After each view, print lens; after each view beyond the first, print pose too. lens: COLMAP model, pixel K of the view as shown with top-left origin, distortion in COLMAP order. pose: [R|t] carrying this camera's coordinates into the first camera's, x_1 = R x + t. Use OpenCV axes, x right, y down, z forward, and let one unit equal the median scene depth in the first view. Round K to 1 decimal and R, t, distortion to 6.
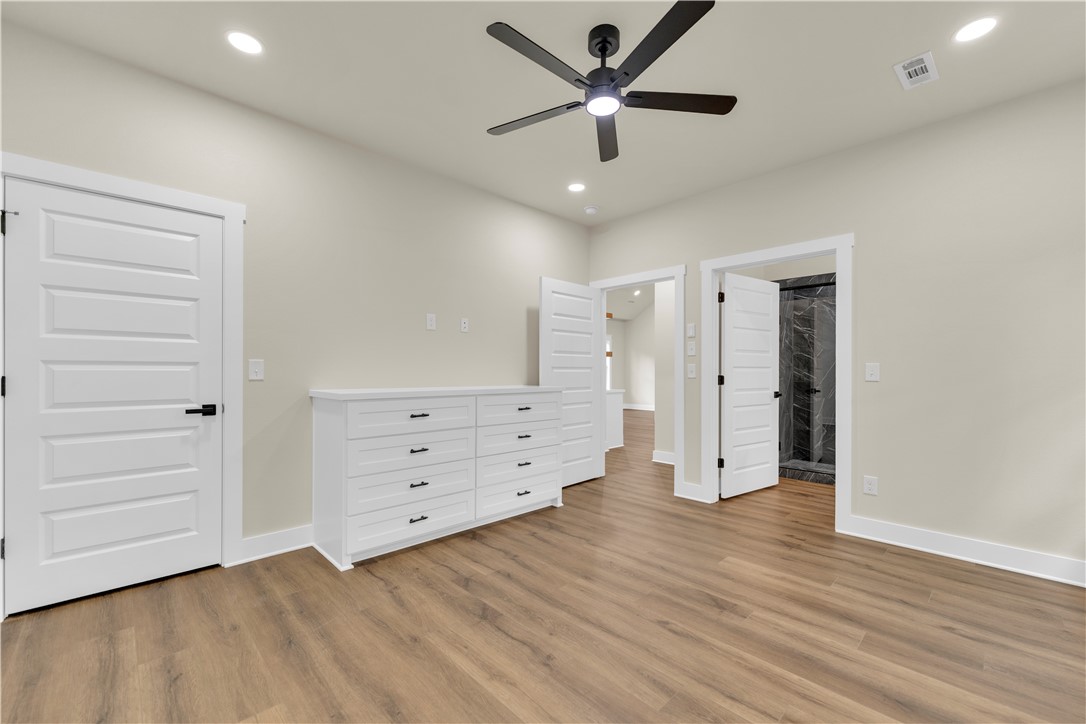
lens RADIAL K [[439.0, 0, 539.9], [0, 439.0, 365.3], [0, 0, 1]] dist [0.002059, 0.000105]
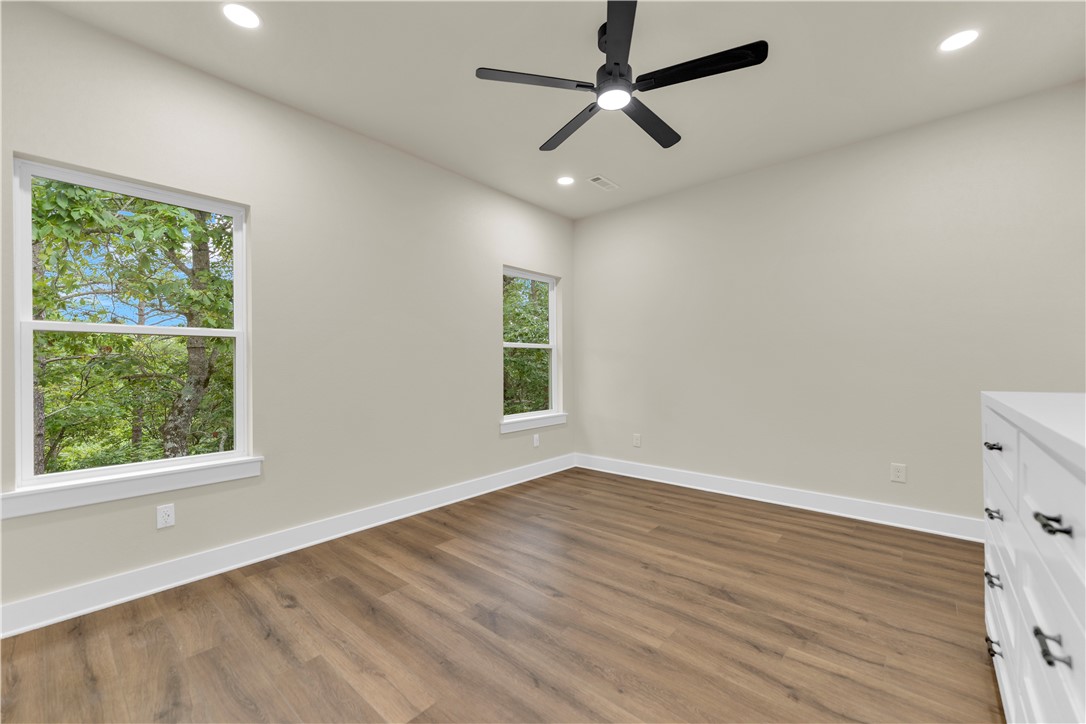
lens RADIAL K [[439.0, 0, 539.9], [0, 439.0, 365.3], [0, 0, 1]] dist [0.002059, 0.000105]
pose [[-0.995701, 0.002940, -0.092577, 0.406081], [0.003854, 0.999946, -0.009697, 0.031444], [0.092544, -0.010012, -0.995658, 1.987042]]
